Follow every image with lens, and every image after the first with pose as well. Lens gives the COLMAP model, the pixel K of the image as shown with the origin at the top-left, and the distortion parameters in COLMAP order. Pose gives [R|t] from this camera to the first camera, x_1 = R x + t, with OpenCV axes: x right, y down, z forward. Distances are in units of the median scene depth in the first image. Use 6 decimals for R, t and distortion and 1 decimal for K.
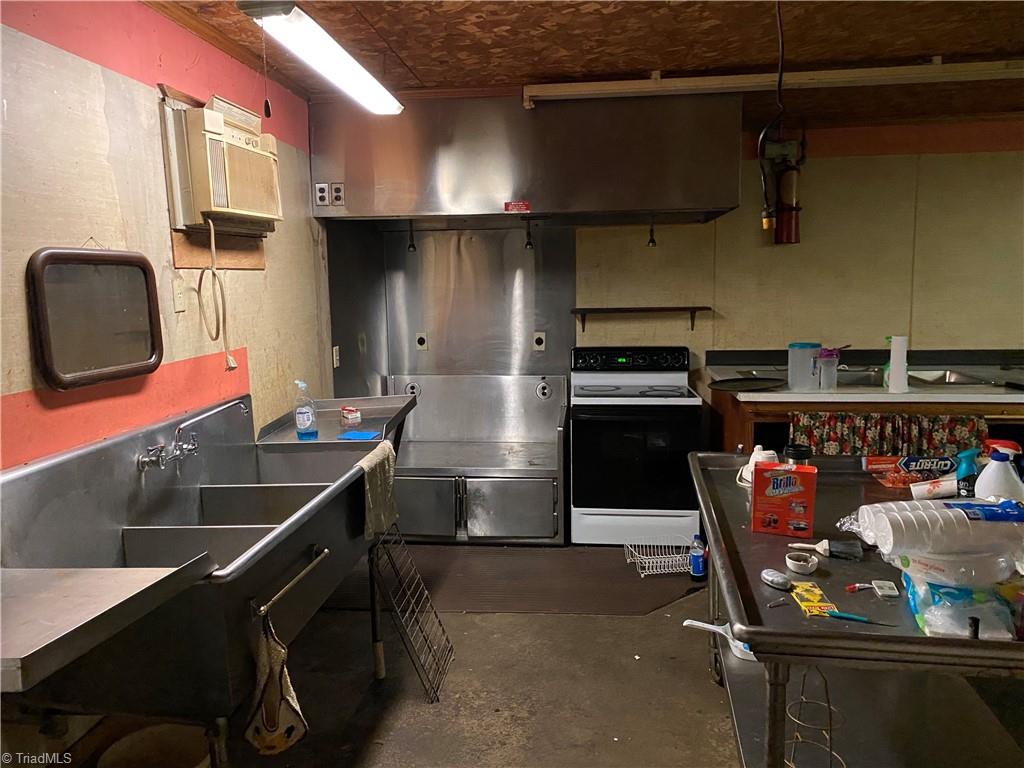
lens RADIAL K [[781.8, 0, 512.3], [0, 781.8, 385.8], [0, 0, 1]] dist [-0.005946, -0.002800]
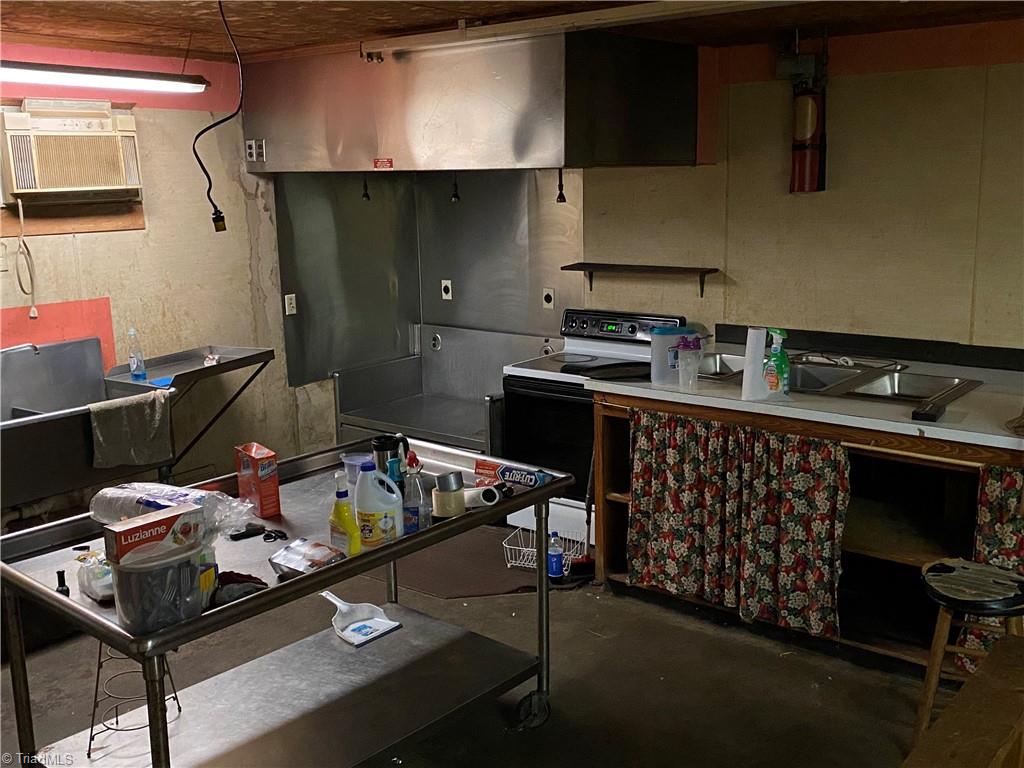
lens RADIAL K [[1045.3, 0, 511.8], [0, 1045.3, 383.6], [0, 0, 1]] dist [0.019505, 0.000000]
pose [[0.855956, 0.104017, -0.506478, 0.813522], [-0.069698, 0.993827, 0.086314, -0.081175], [0.512329, -0.038580, 0.857922, -0.039595]]
